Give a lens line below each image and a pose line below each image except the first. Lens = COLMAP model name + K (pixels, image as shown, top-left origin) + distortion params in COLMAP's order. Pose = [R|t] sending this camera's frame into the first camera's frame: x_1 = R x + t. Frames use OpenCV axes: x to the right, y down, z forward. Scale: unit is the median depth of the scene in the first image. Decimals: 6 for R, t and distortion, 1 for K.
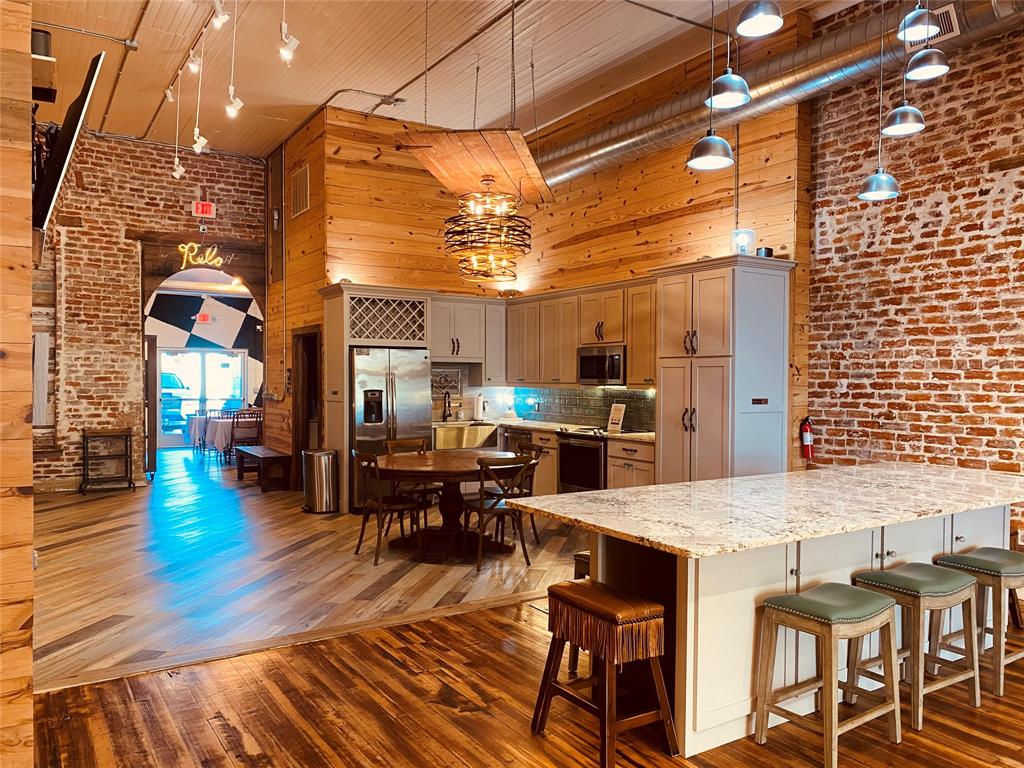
lens RADIAL K [[772.3, 0, 505.3], [0, 772.3, 390.7], [0, 0, 1]] dist [0.038140, -0.046022]
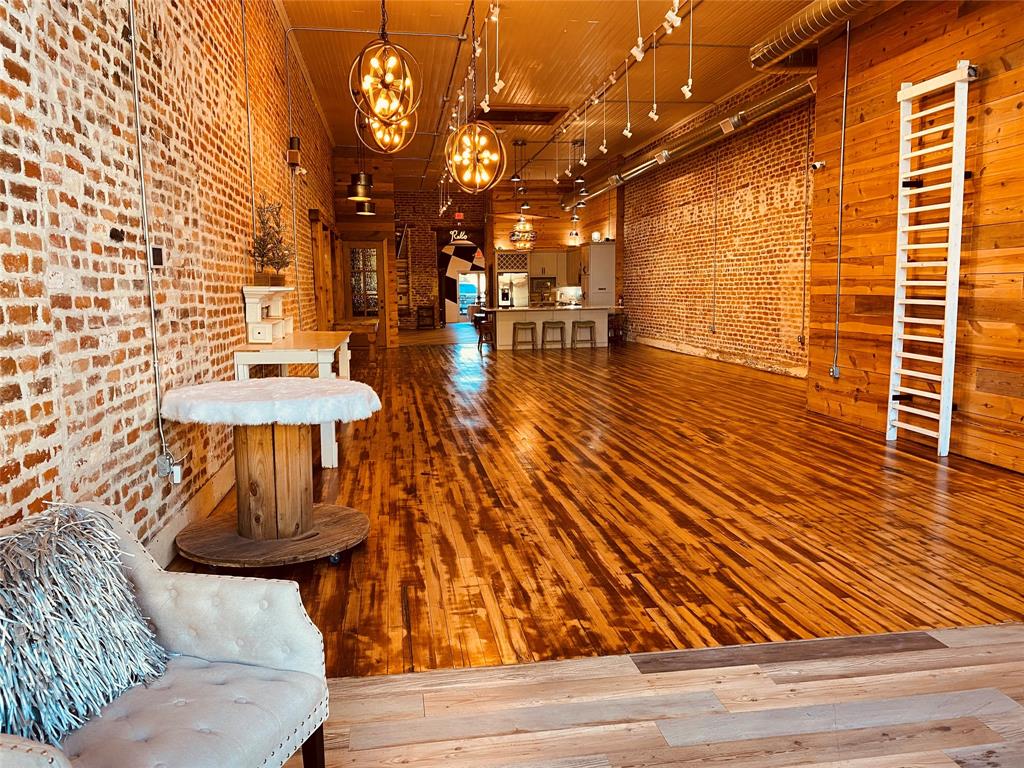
lens RADIAL K [[772.3, 0, 506.1], [0, 772.3, 381.8], [0, 0, 1]] dist [0.038140, -0.046022]
pose [[0.910569, 0.034518, -0.411914, 0.819729], [0.008503, 0.994732, 0.102154, 0.041454], [0.413270, -0.096521, 0.905479, -1.276257]]
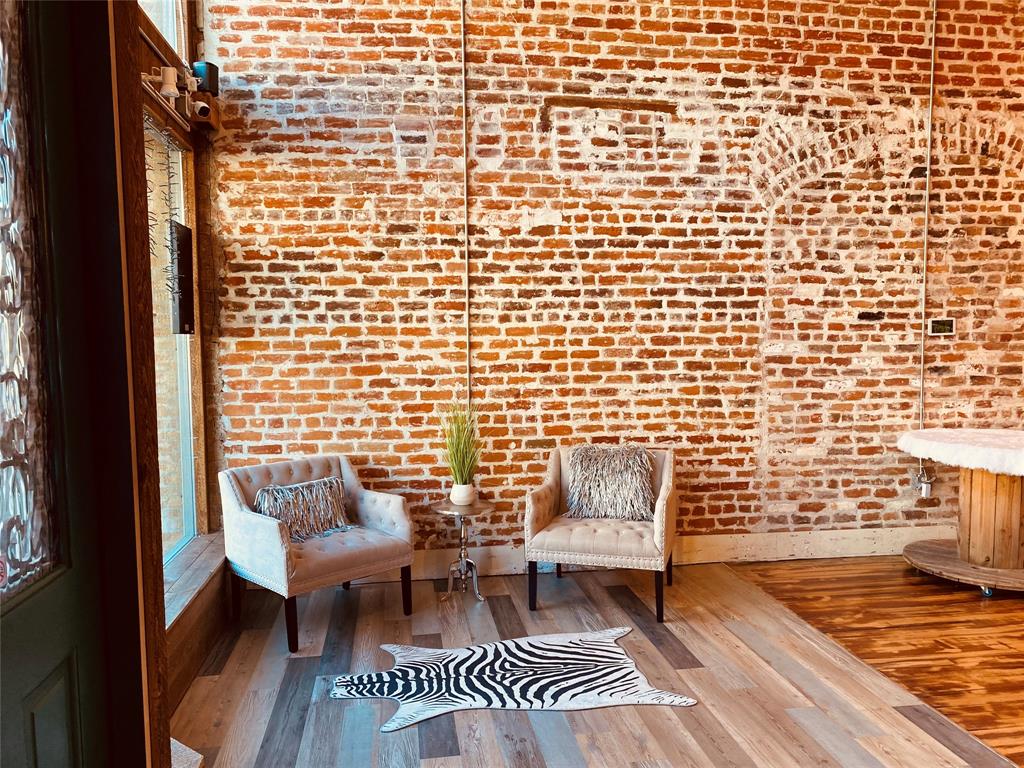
lens RADIAL K [[772.3, 0, 515.0], [0, 772.3, 393.1], [0, 0, 1]] dist [0.038140, -0.046022]
pose [[-0.414946, 0.061696, -0.907752, 1.093048], [-0.008314, 0.997400, 0.071590, 0.026634], [0.909808, 0.037253, -0.413354, -1.028439]]
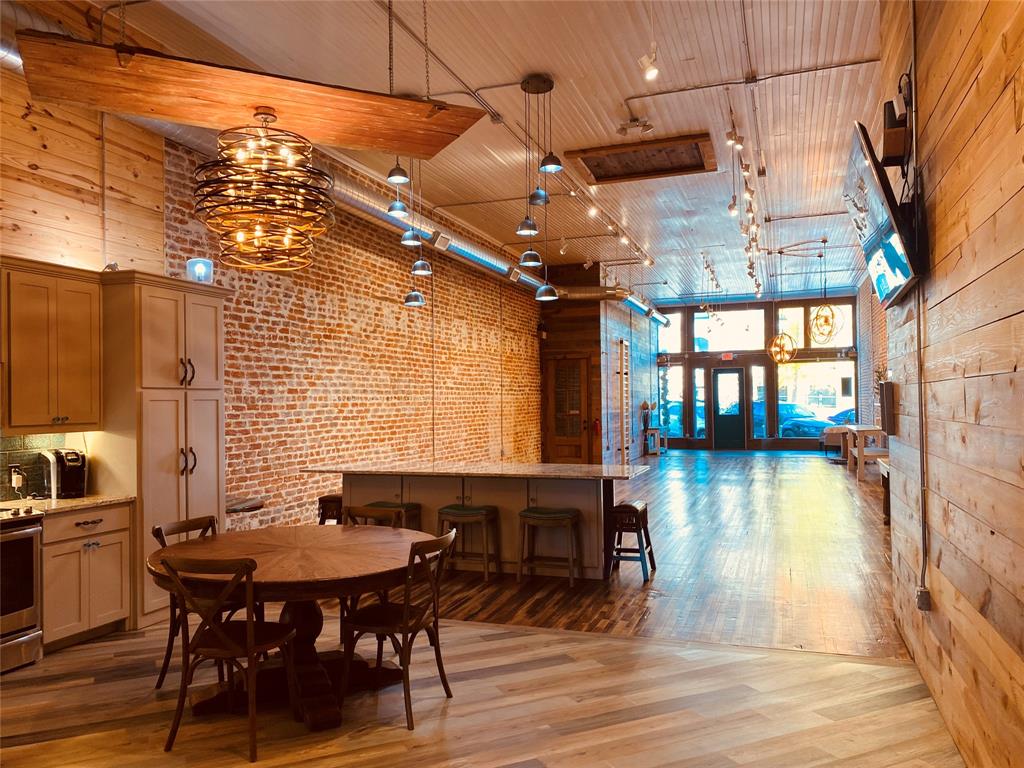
lens RADIAL K [[772.3, 0, 495.9], [0, 772.3, 393.2], [0, 0, 1]] dist [0.038140, -0.046022]
pose [[-0.602220, 0.013230, 0.798220, -0.448179], [0.026055, 0.999656, 0.003089, -0.021764], [-0.797905, 0.022658, -0.602358, 0.841960]]
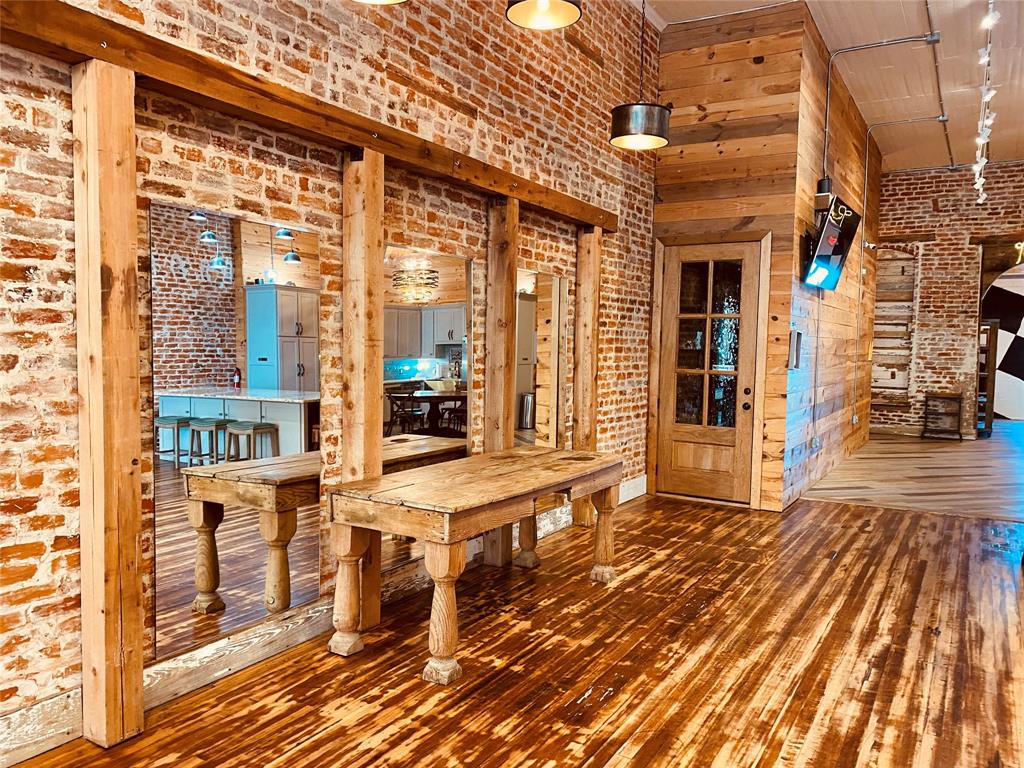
lens RADIAL K [[772.3, 0, 492.9], [0, 772.3, 397.0], [0, 0, 1]] dist [0.038140, -0.046022]
pose [[0.427837, 0.062045, -0.901724, 0.351734], [-0.031642, 0.998058, 0.053661, 0.010389], [0.903302, 0.005575, 0.428969, -0.257727]]
